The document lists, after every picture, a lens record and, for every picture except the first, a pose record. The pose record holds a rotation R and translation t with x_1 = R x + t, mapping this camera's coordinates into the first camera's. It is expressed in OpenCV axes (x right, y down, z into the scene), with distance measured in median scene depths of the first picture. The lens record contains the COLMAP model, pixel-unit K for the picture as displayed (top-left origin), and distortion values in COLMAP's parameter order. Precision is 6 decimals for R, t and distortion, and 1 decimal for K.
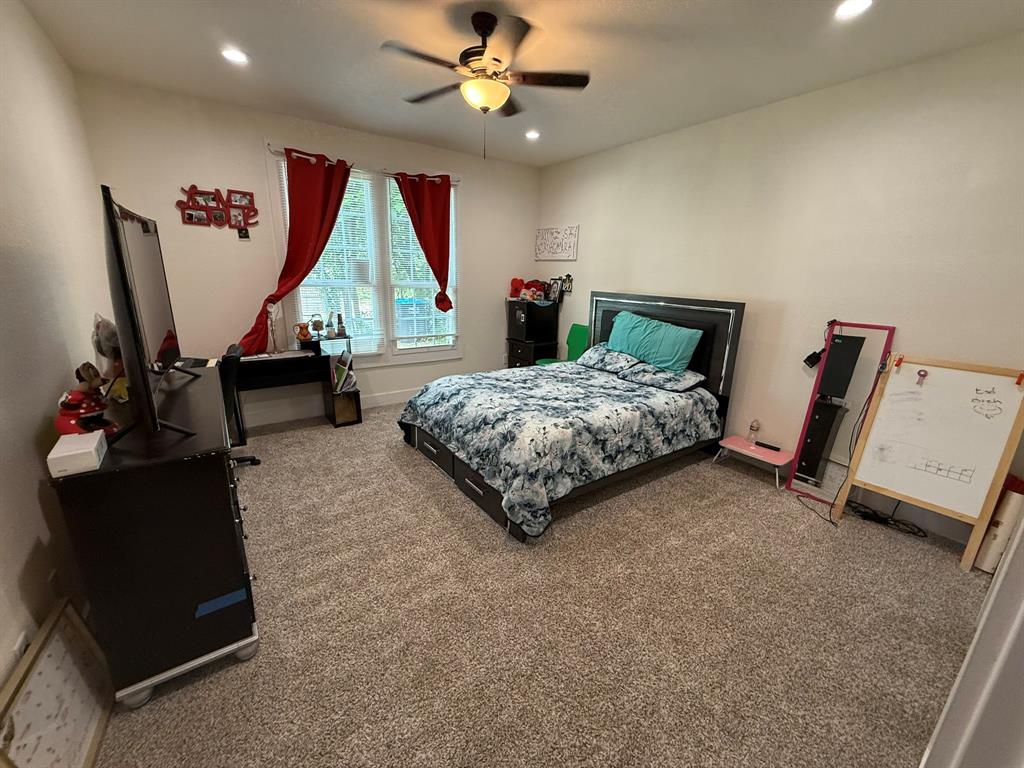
lens RADIAL K [[408.9, 0, 509.4], [0, 408.9, 383.3], [0, 0, 1]] dist [-0.000055, 0.000527]
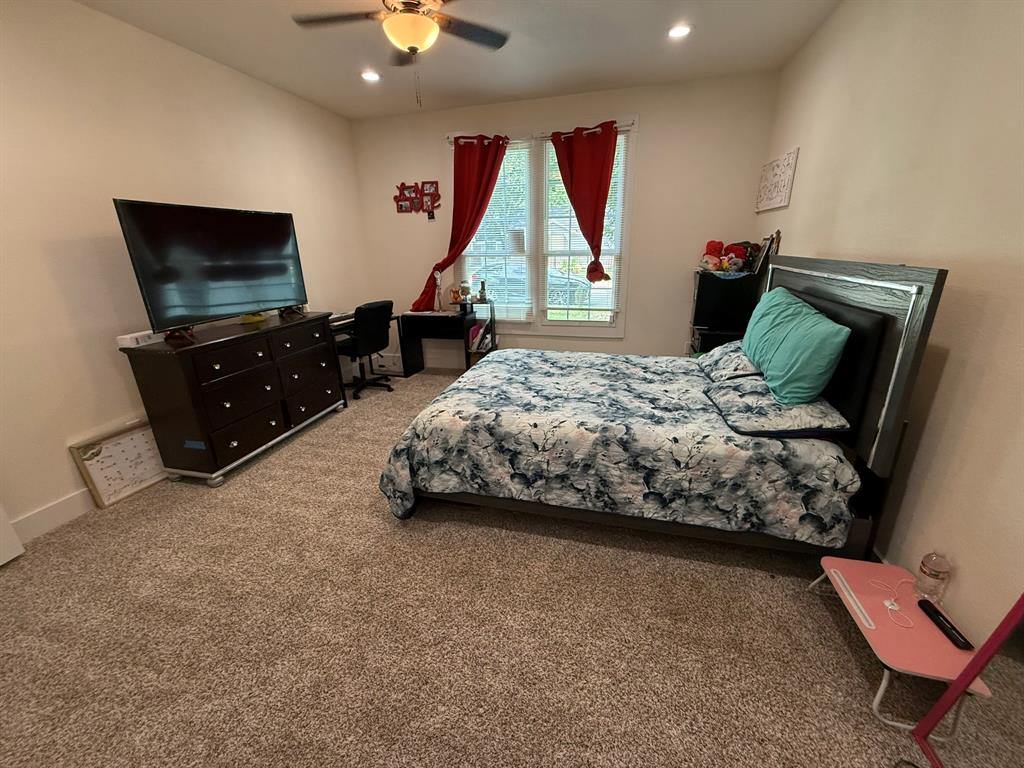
lens RADIAL K [[408.9, 0, 509.4], [0, 408.9, 383.3], [0, 0, 1]] dist [-0.000055, 0.000527]
pose [[0.641223, 0.204987, -0.739468, 0.584816], [-0.163186, 0.978044, 0.129617, -0.062126], [0.749802, 0.037558, 0.660595, 0.378181]]
